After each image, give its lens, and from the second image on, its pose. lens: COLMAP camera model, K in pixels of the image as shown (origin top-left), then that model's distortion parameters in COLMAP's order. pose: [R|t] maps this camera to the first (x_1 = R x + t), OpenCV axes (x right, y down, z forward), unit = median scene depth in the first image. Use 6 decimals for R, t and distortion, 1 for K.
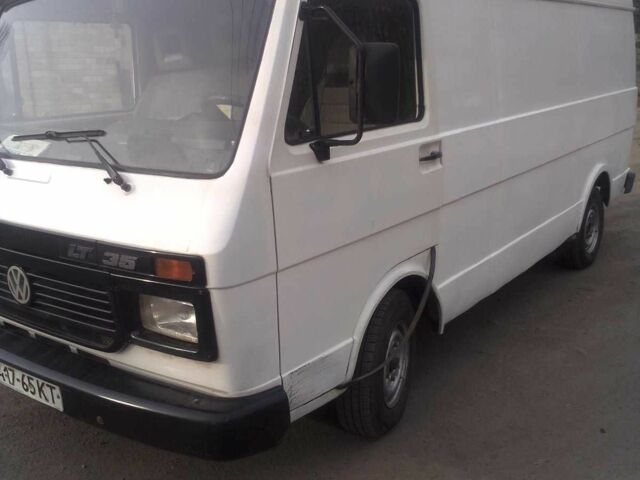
lens RADIAL K [[668.5, 0, 316.6], [0, 668.5, 243.7], [0, 0, 1]] dist [0.097680, 0.000000]
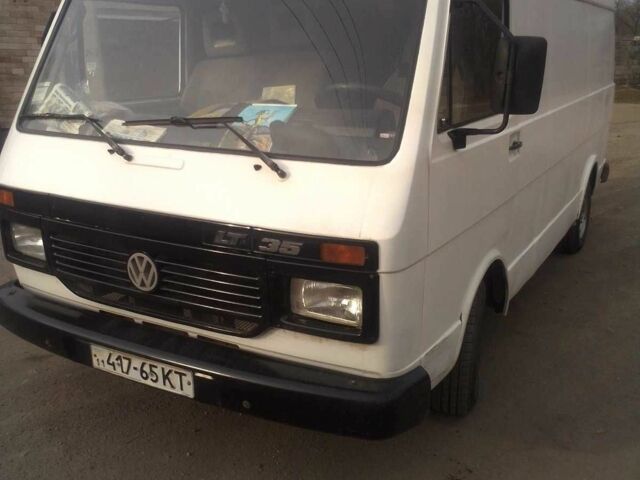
lens RADIAL K [[668.5, 0, 318.9], [0, 668.5, 238.2], [0, 0, 1]] dist [0.097680, 0.000000]
pose [[0.991077, -0.006345, 0.133142, -0.343164], [0.005118, 0.999941, 0.009552, 0.003454], [-0.133195, -0.008785, 0.991051, -0.002785]]
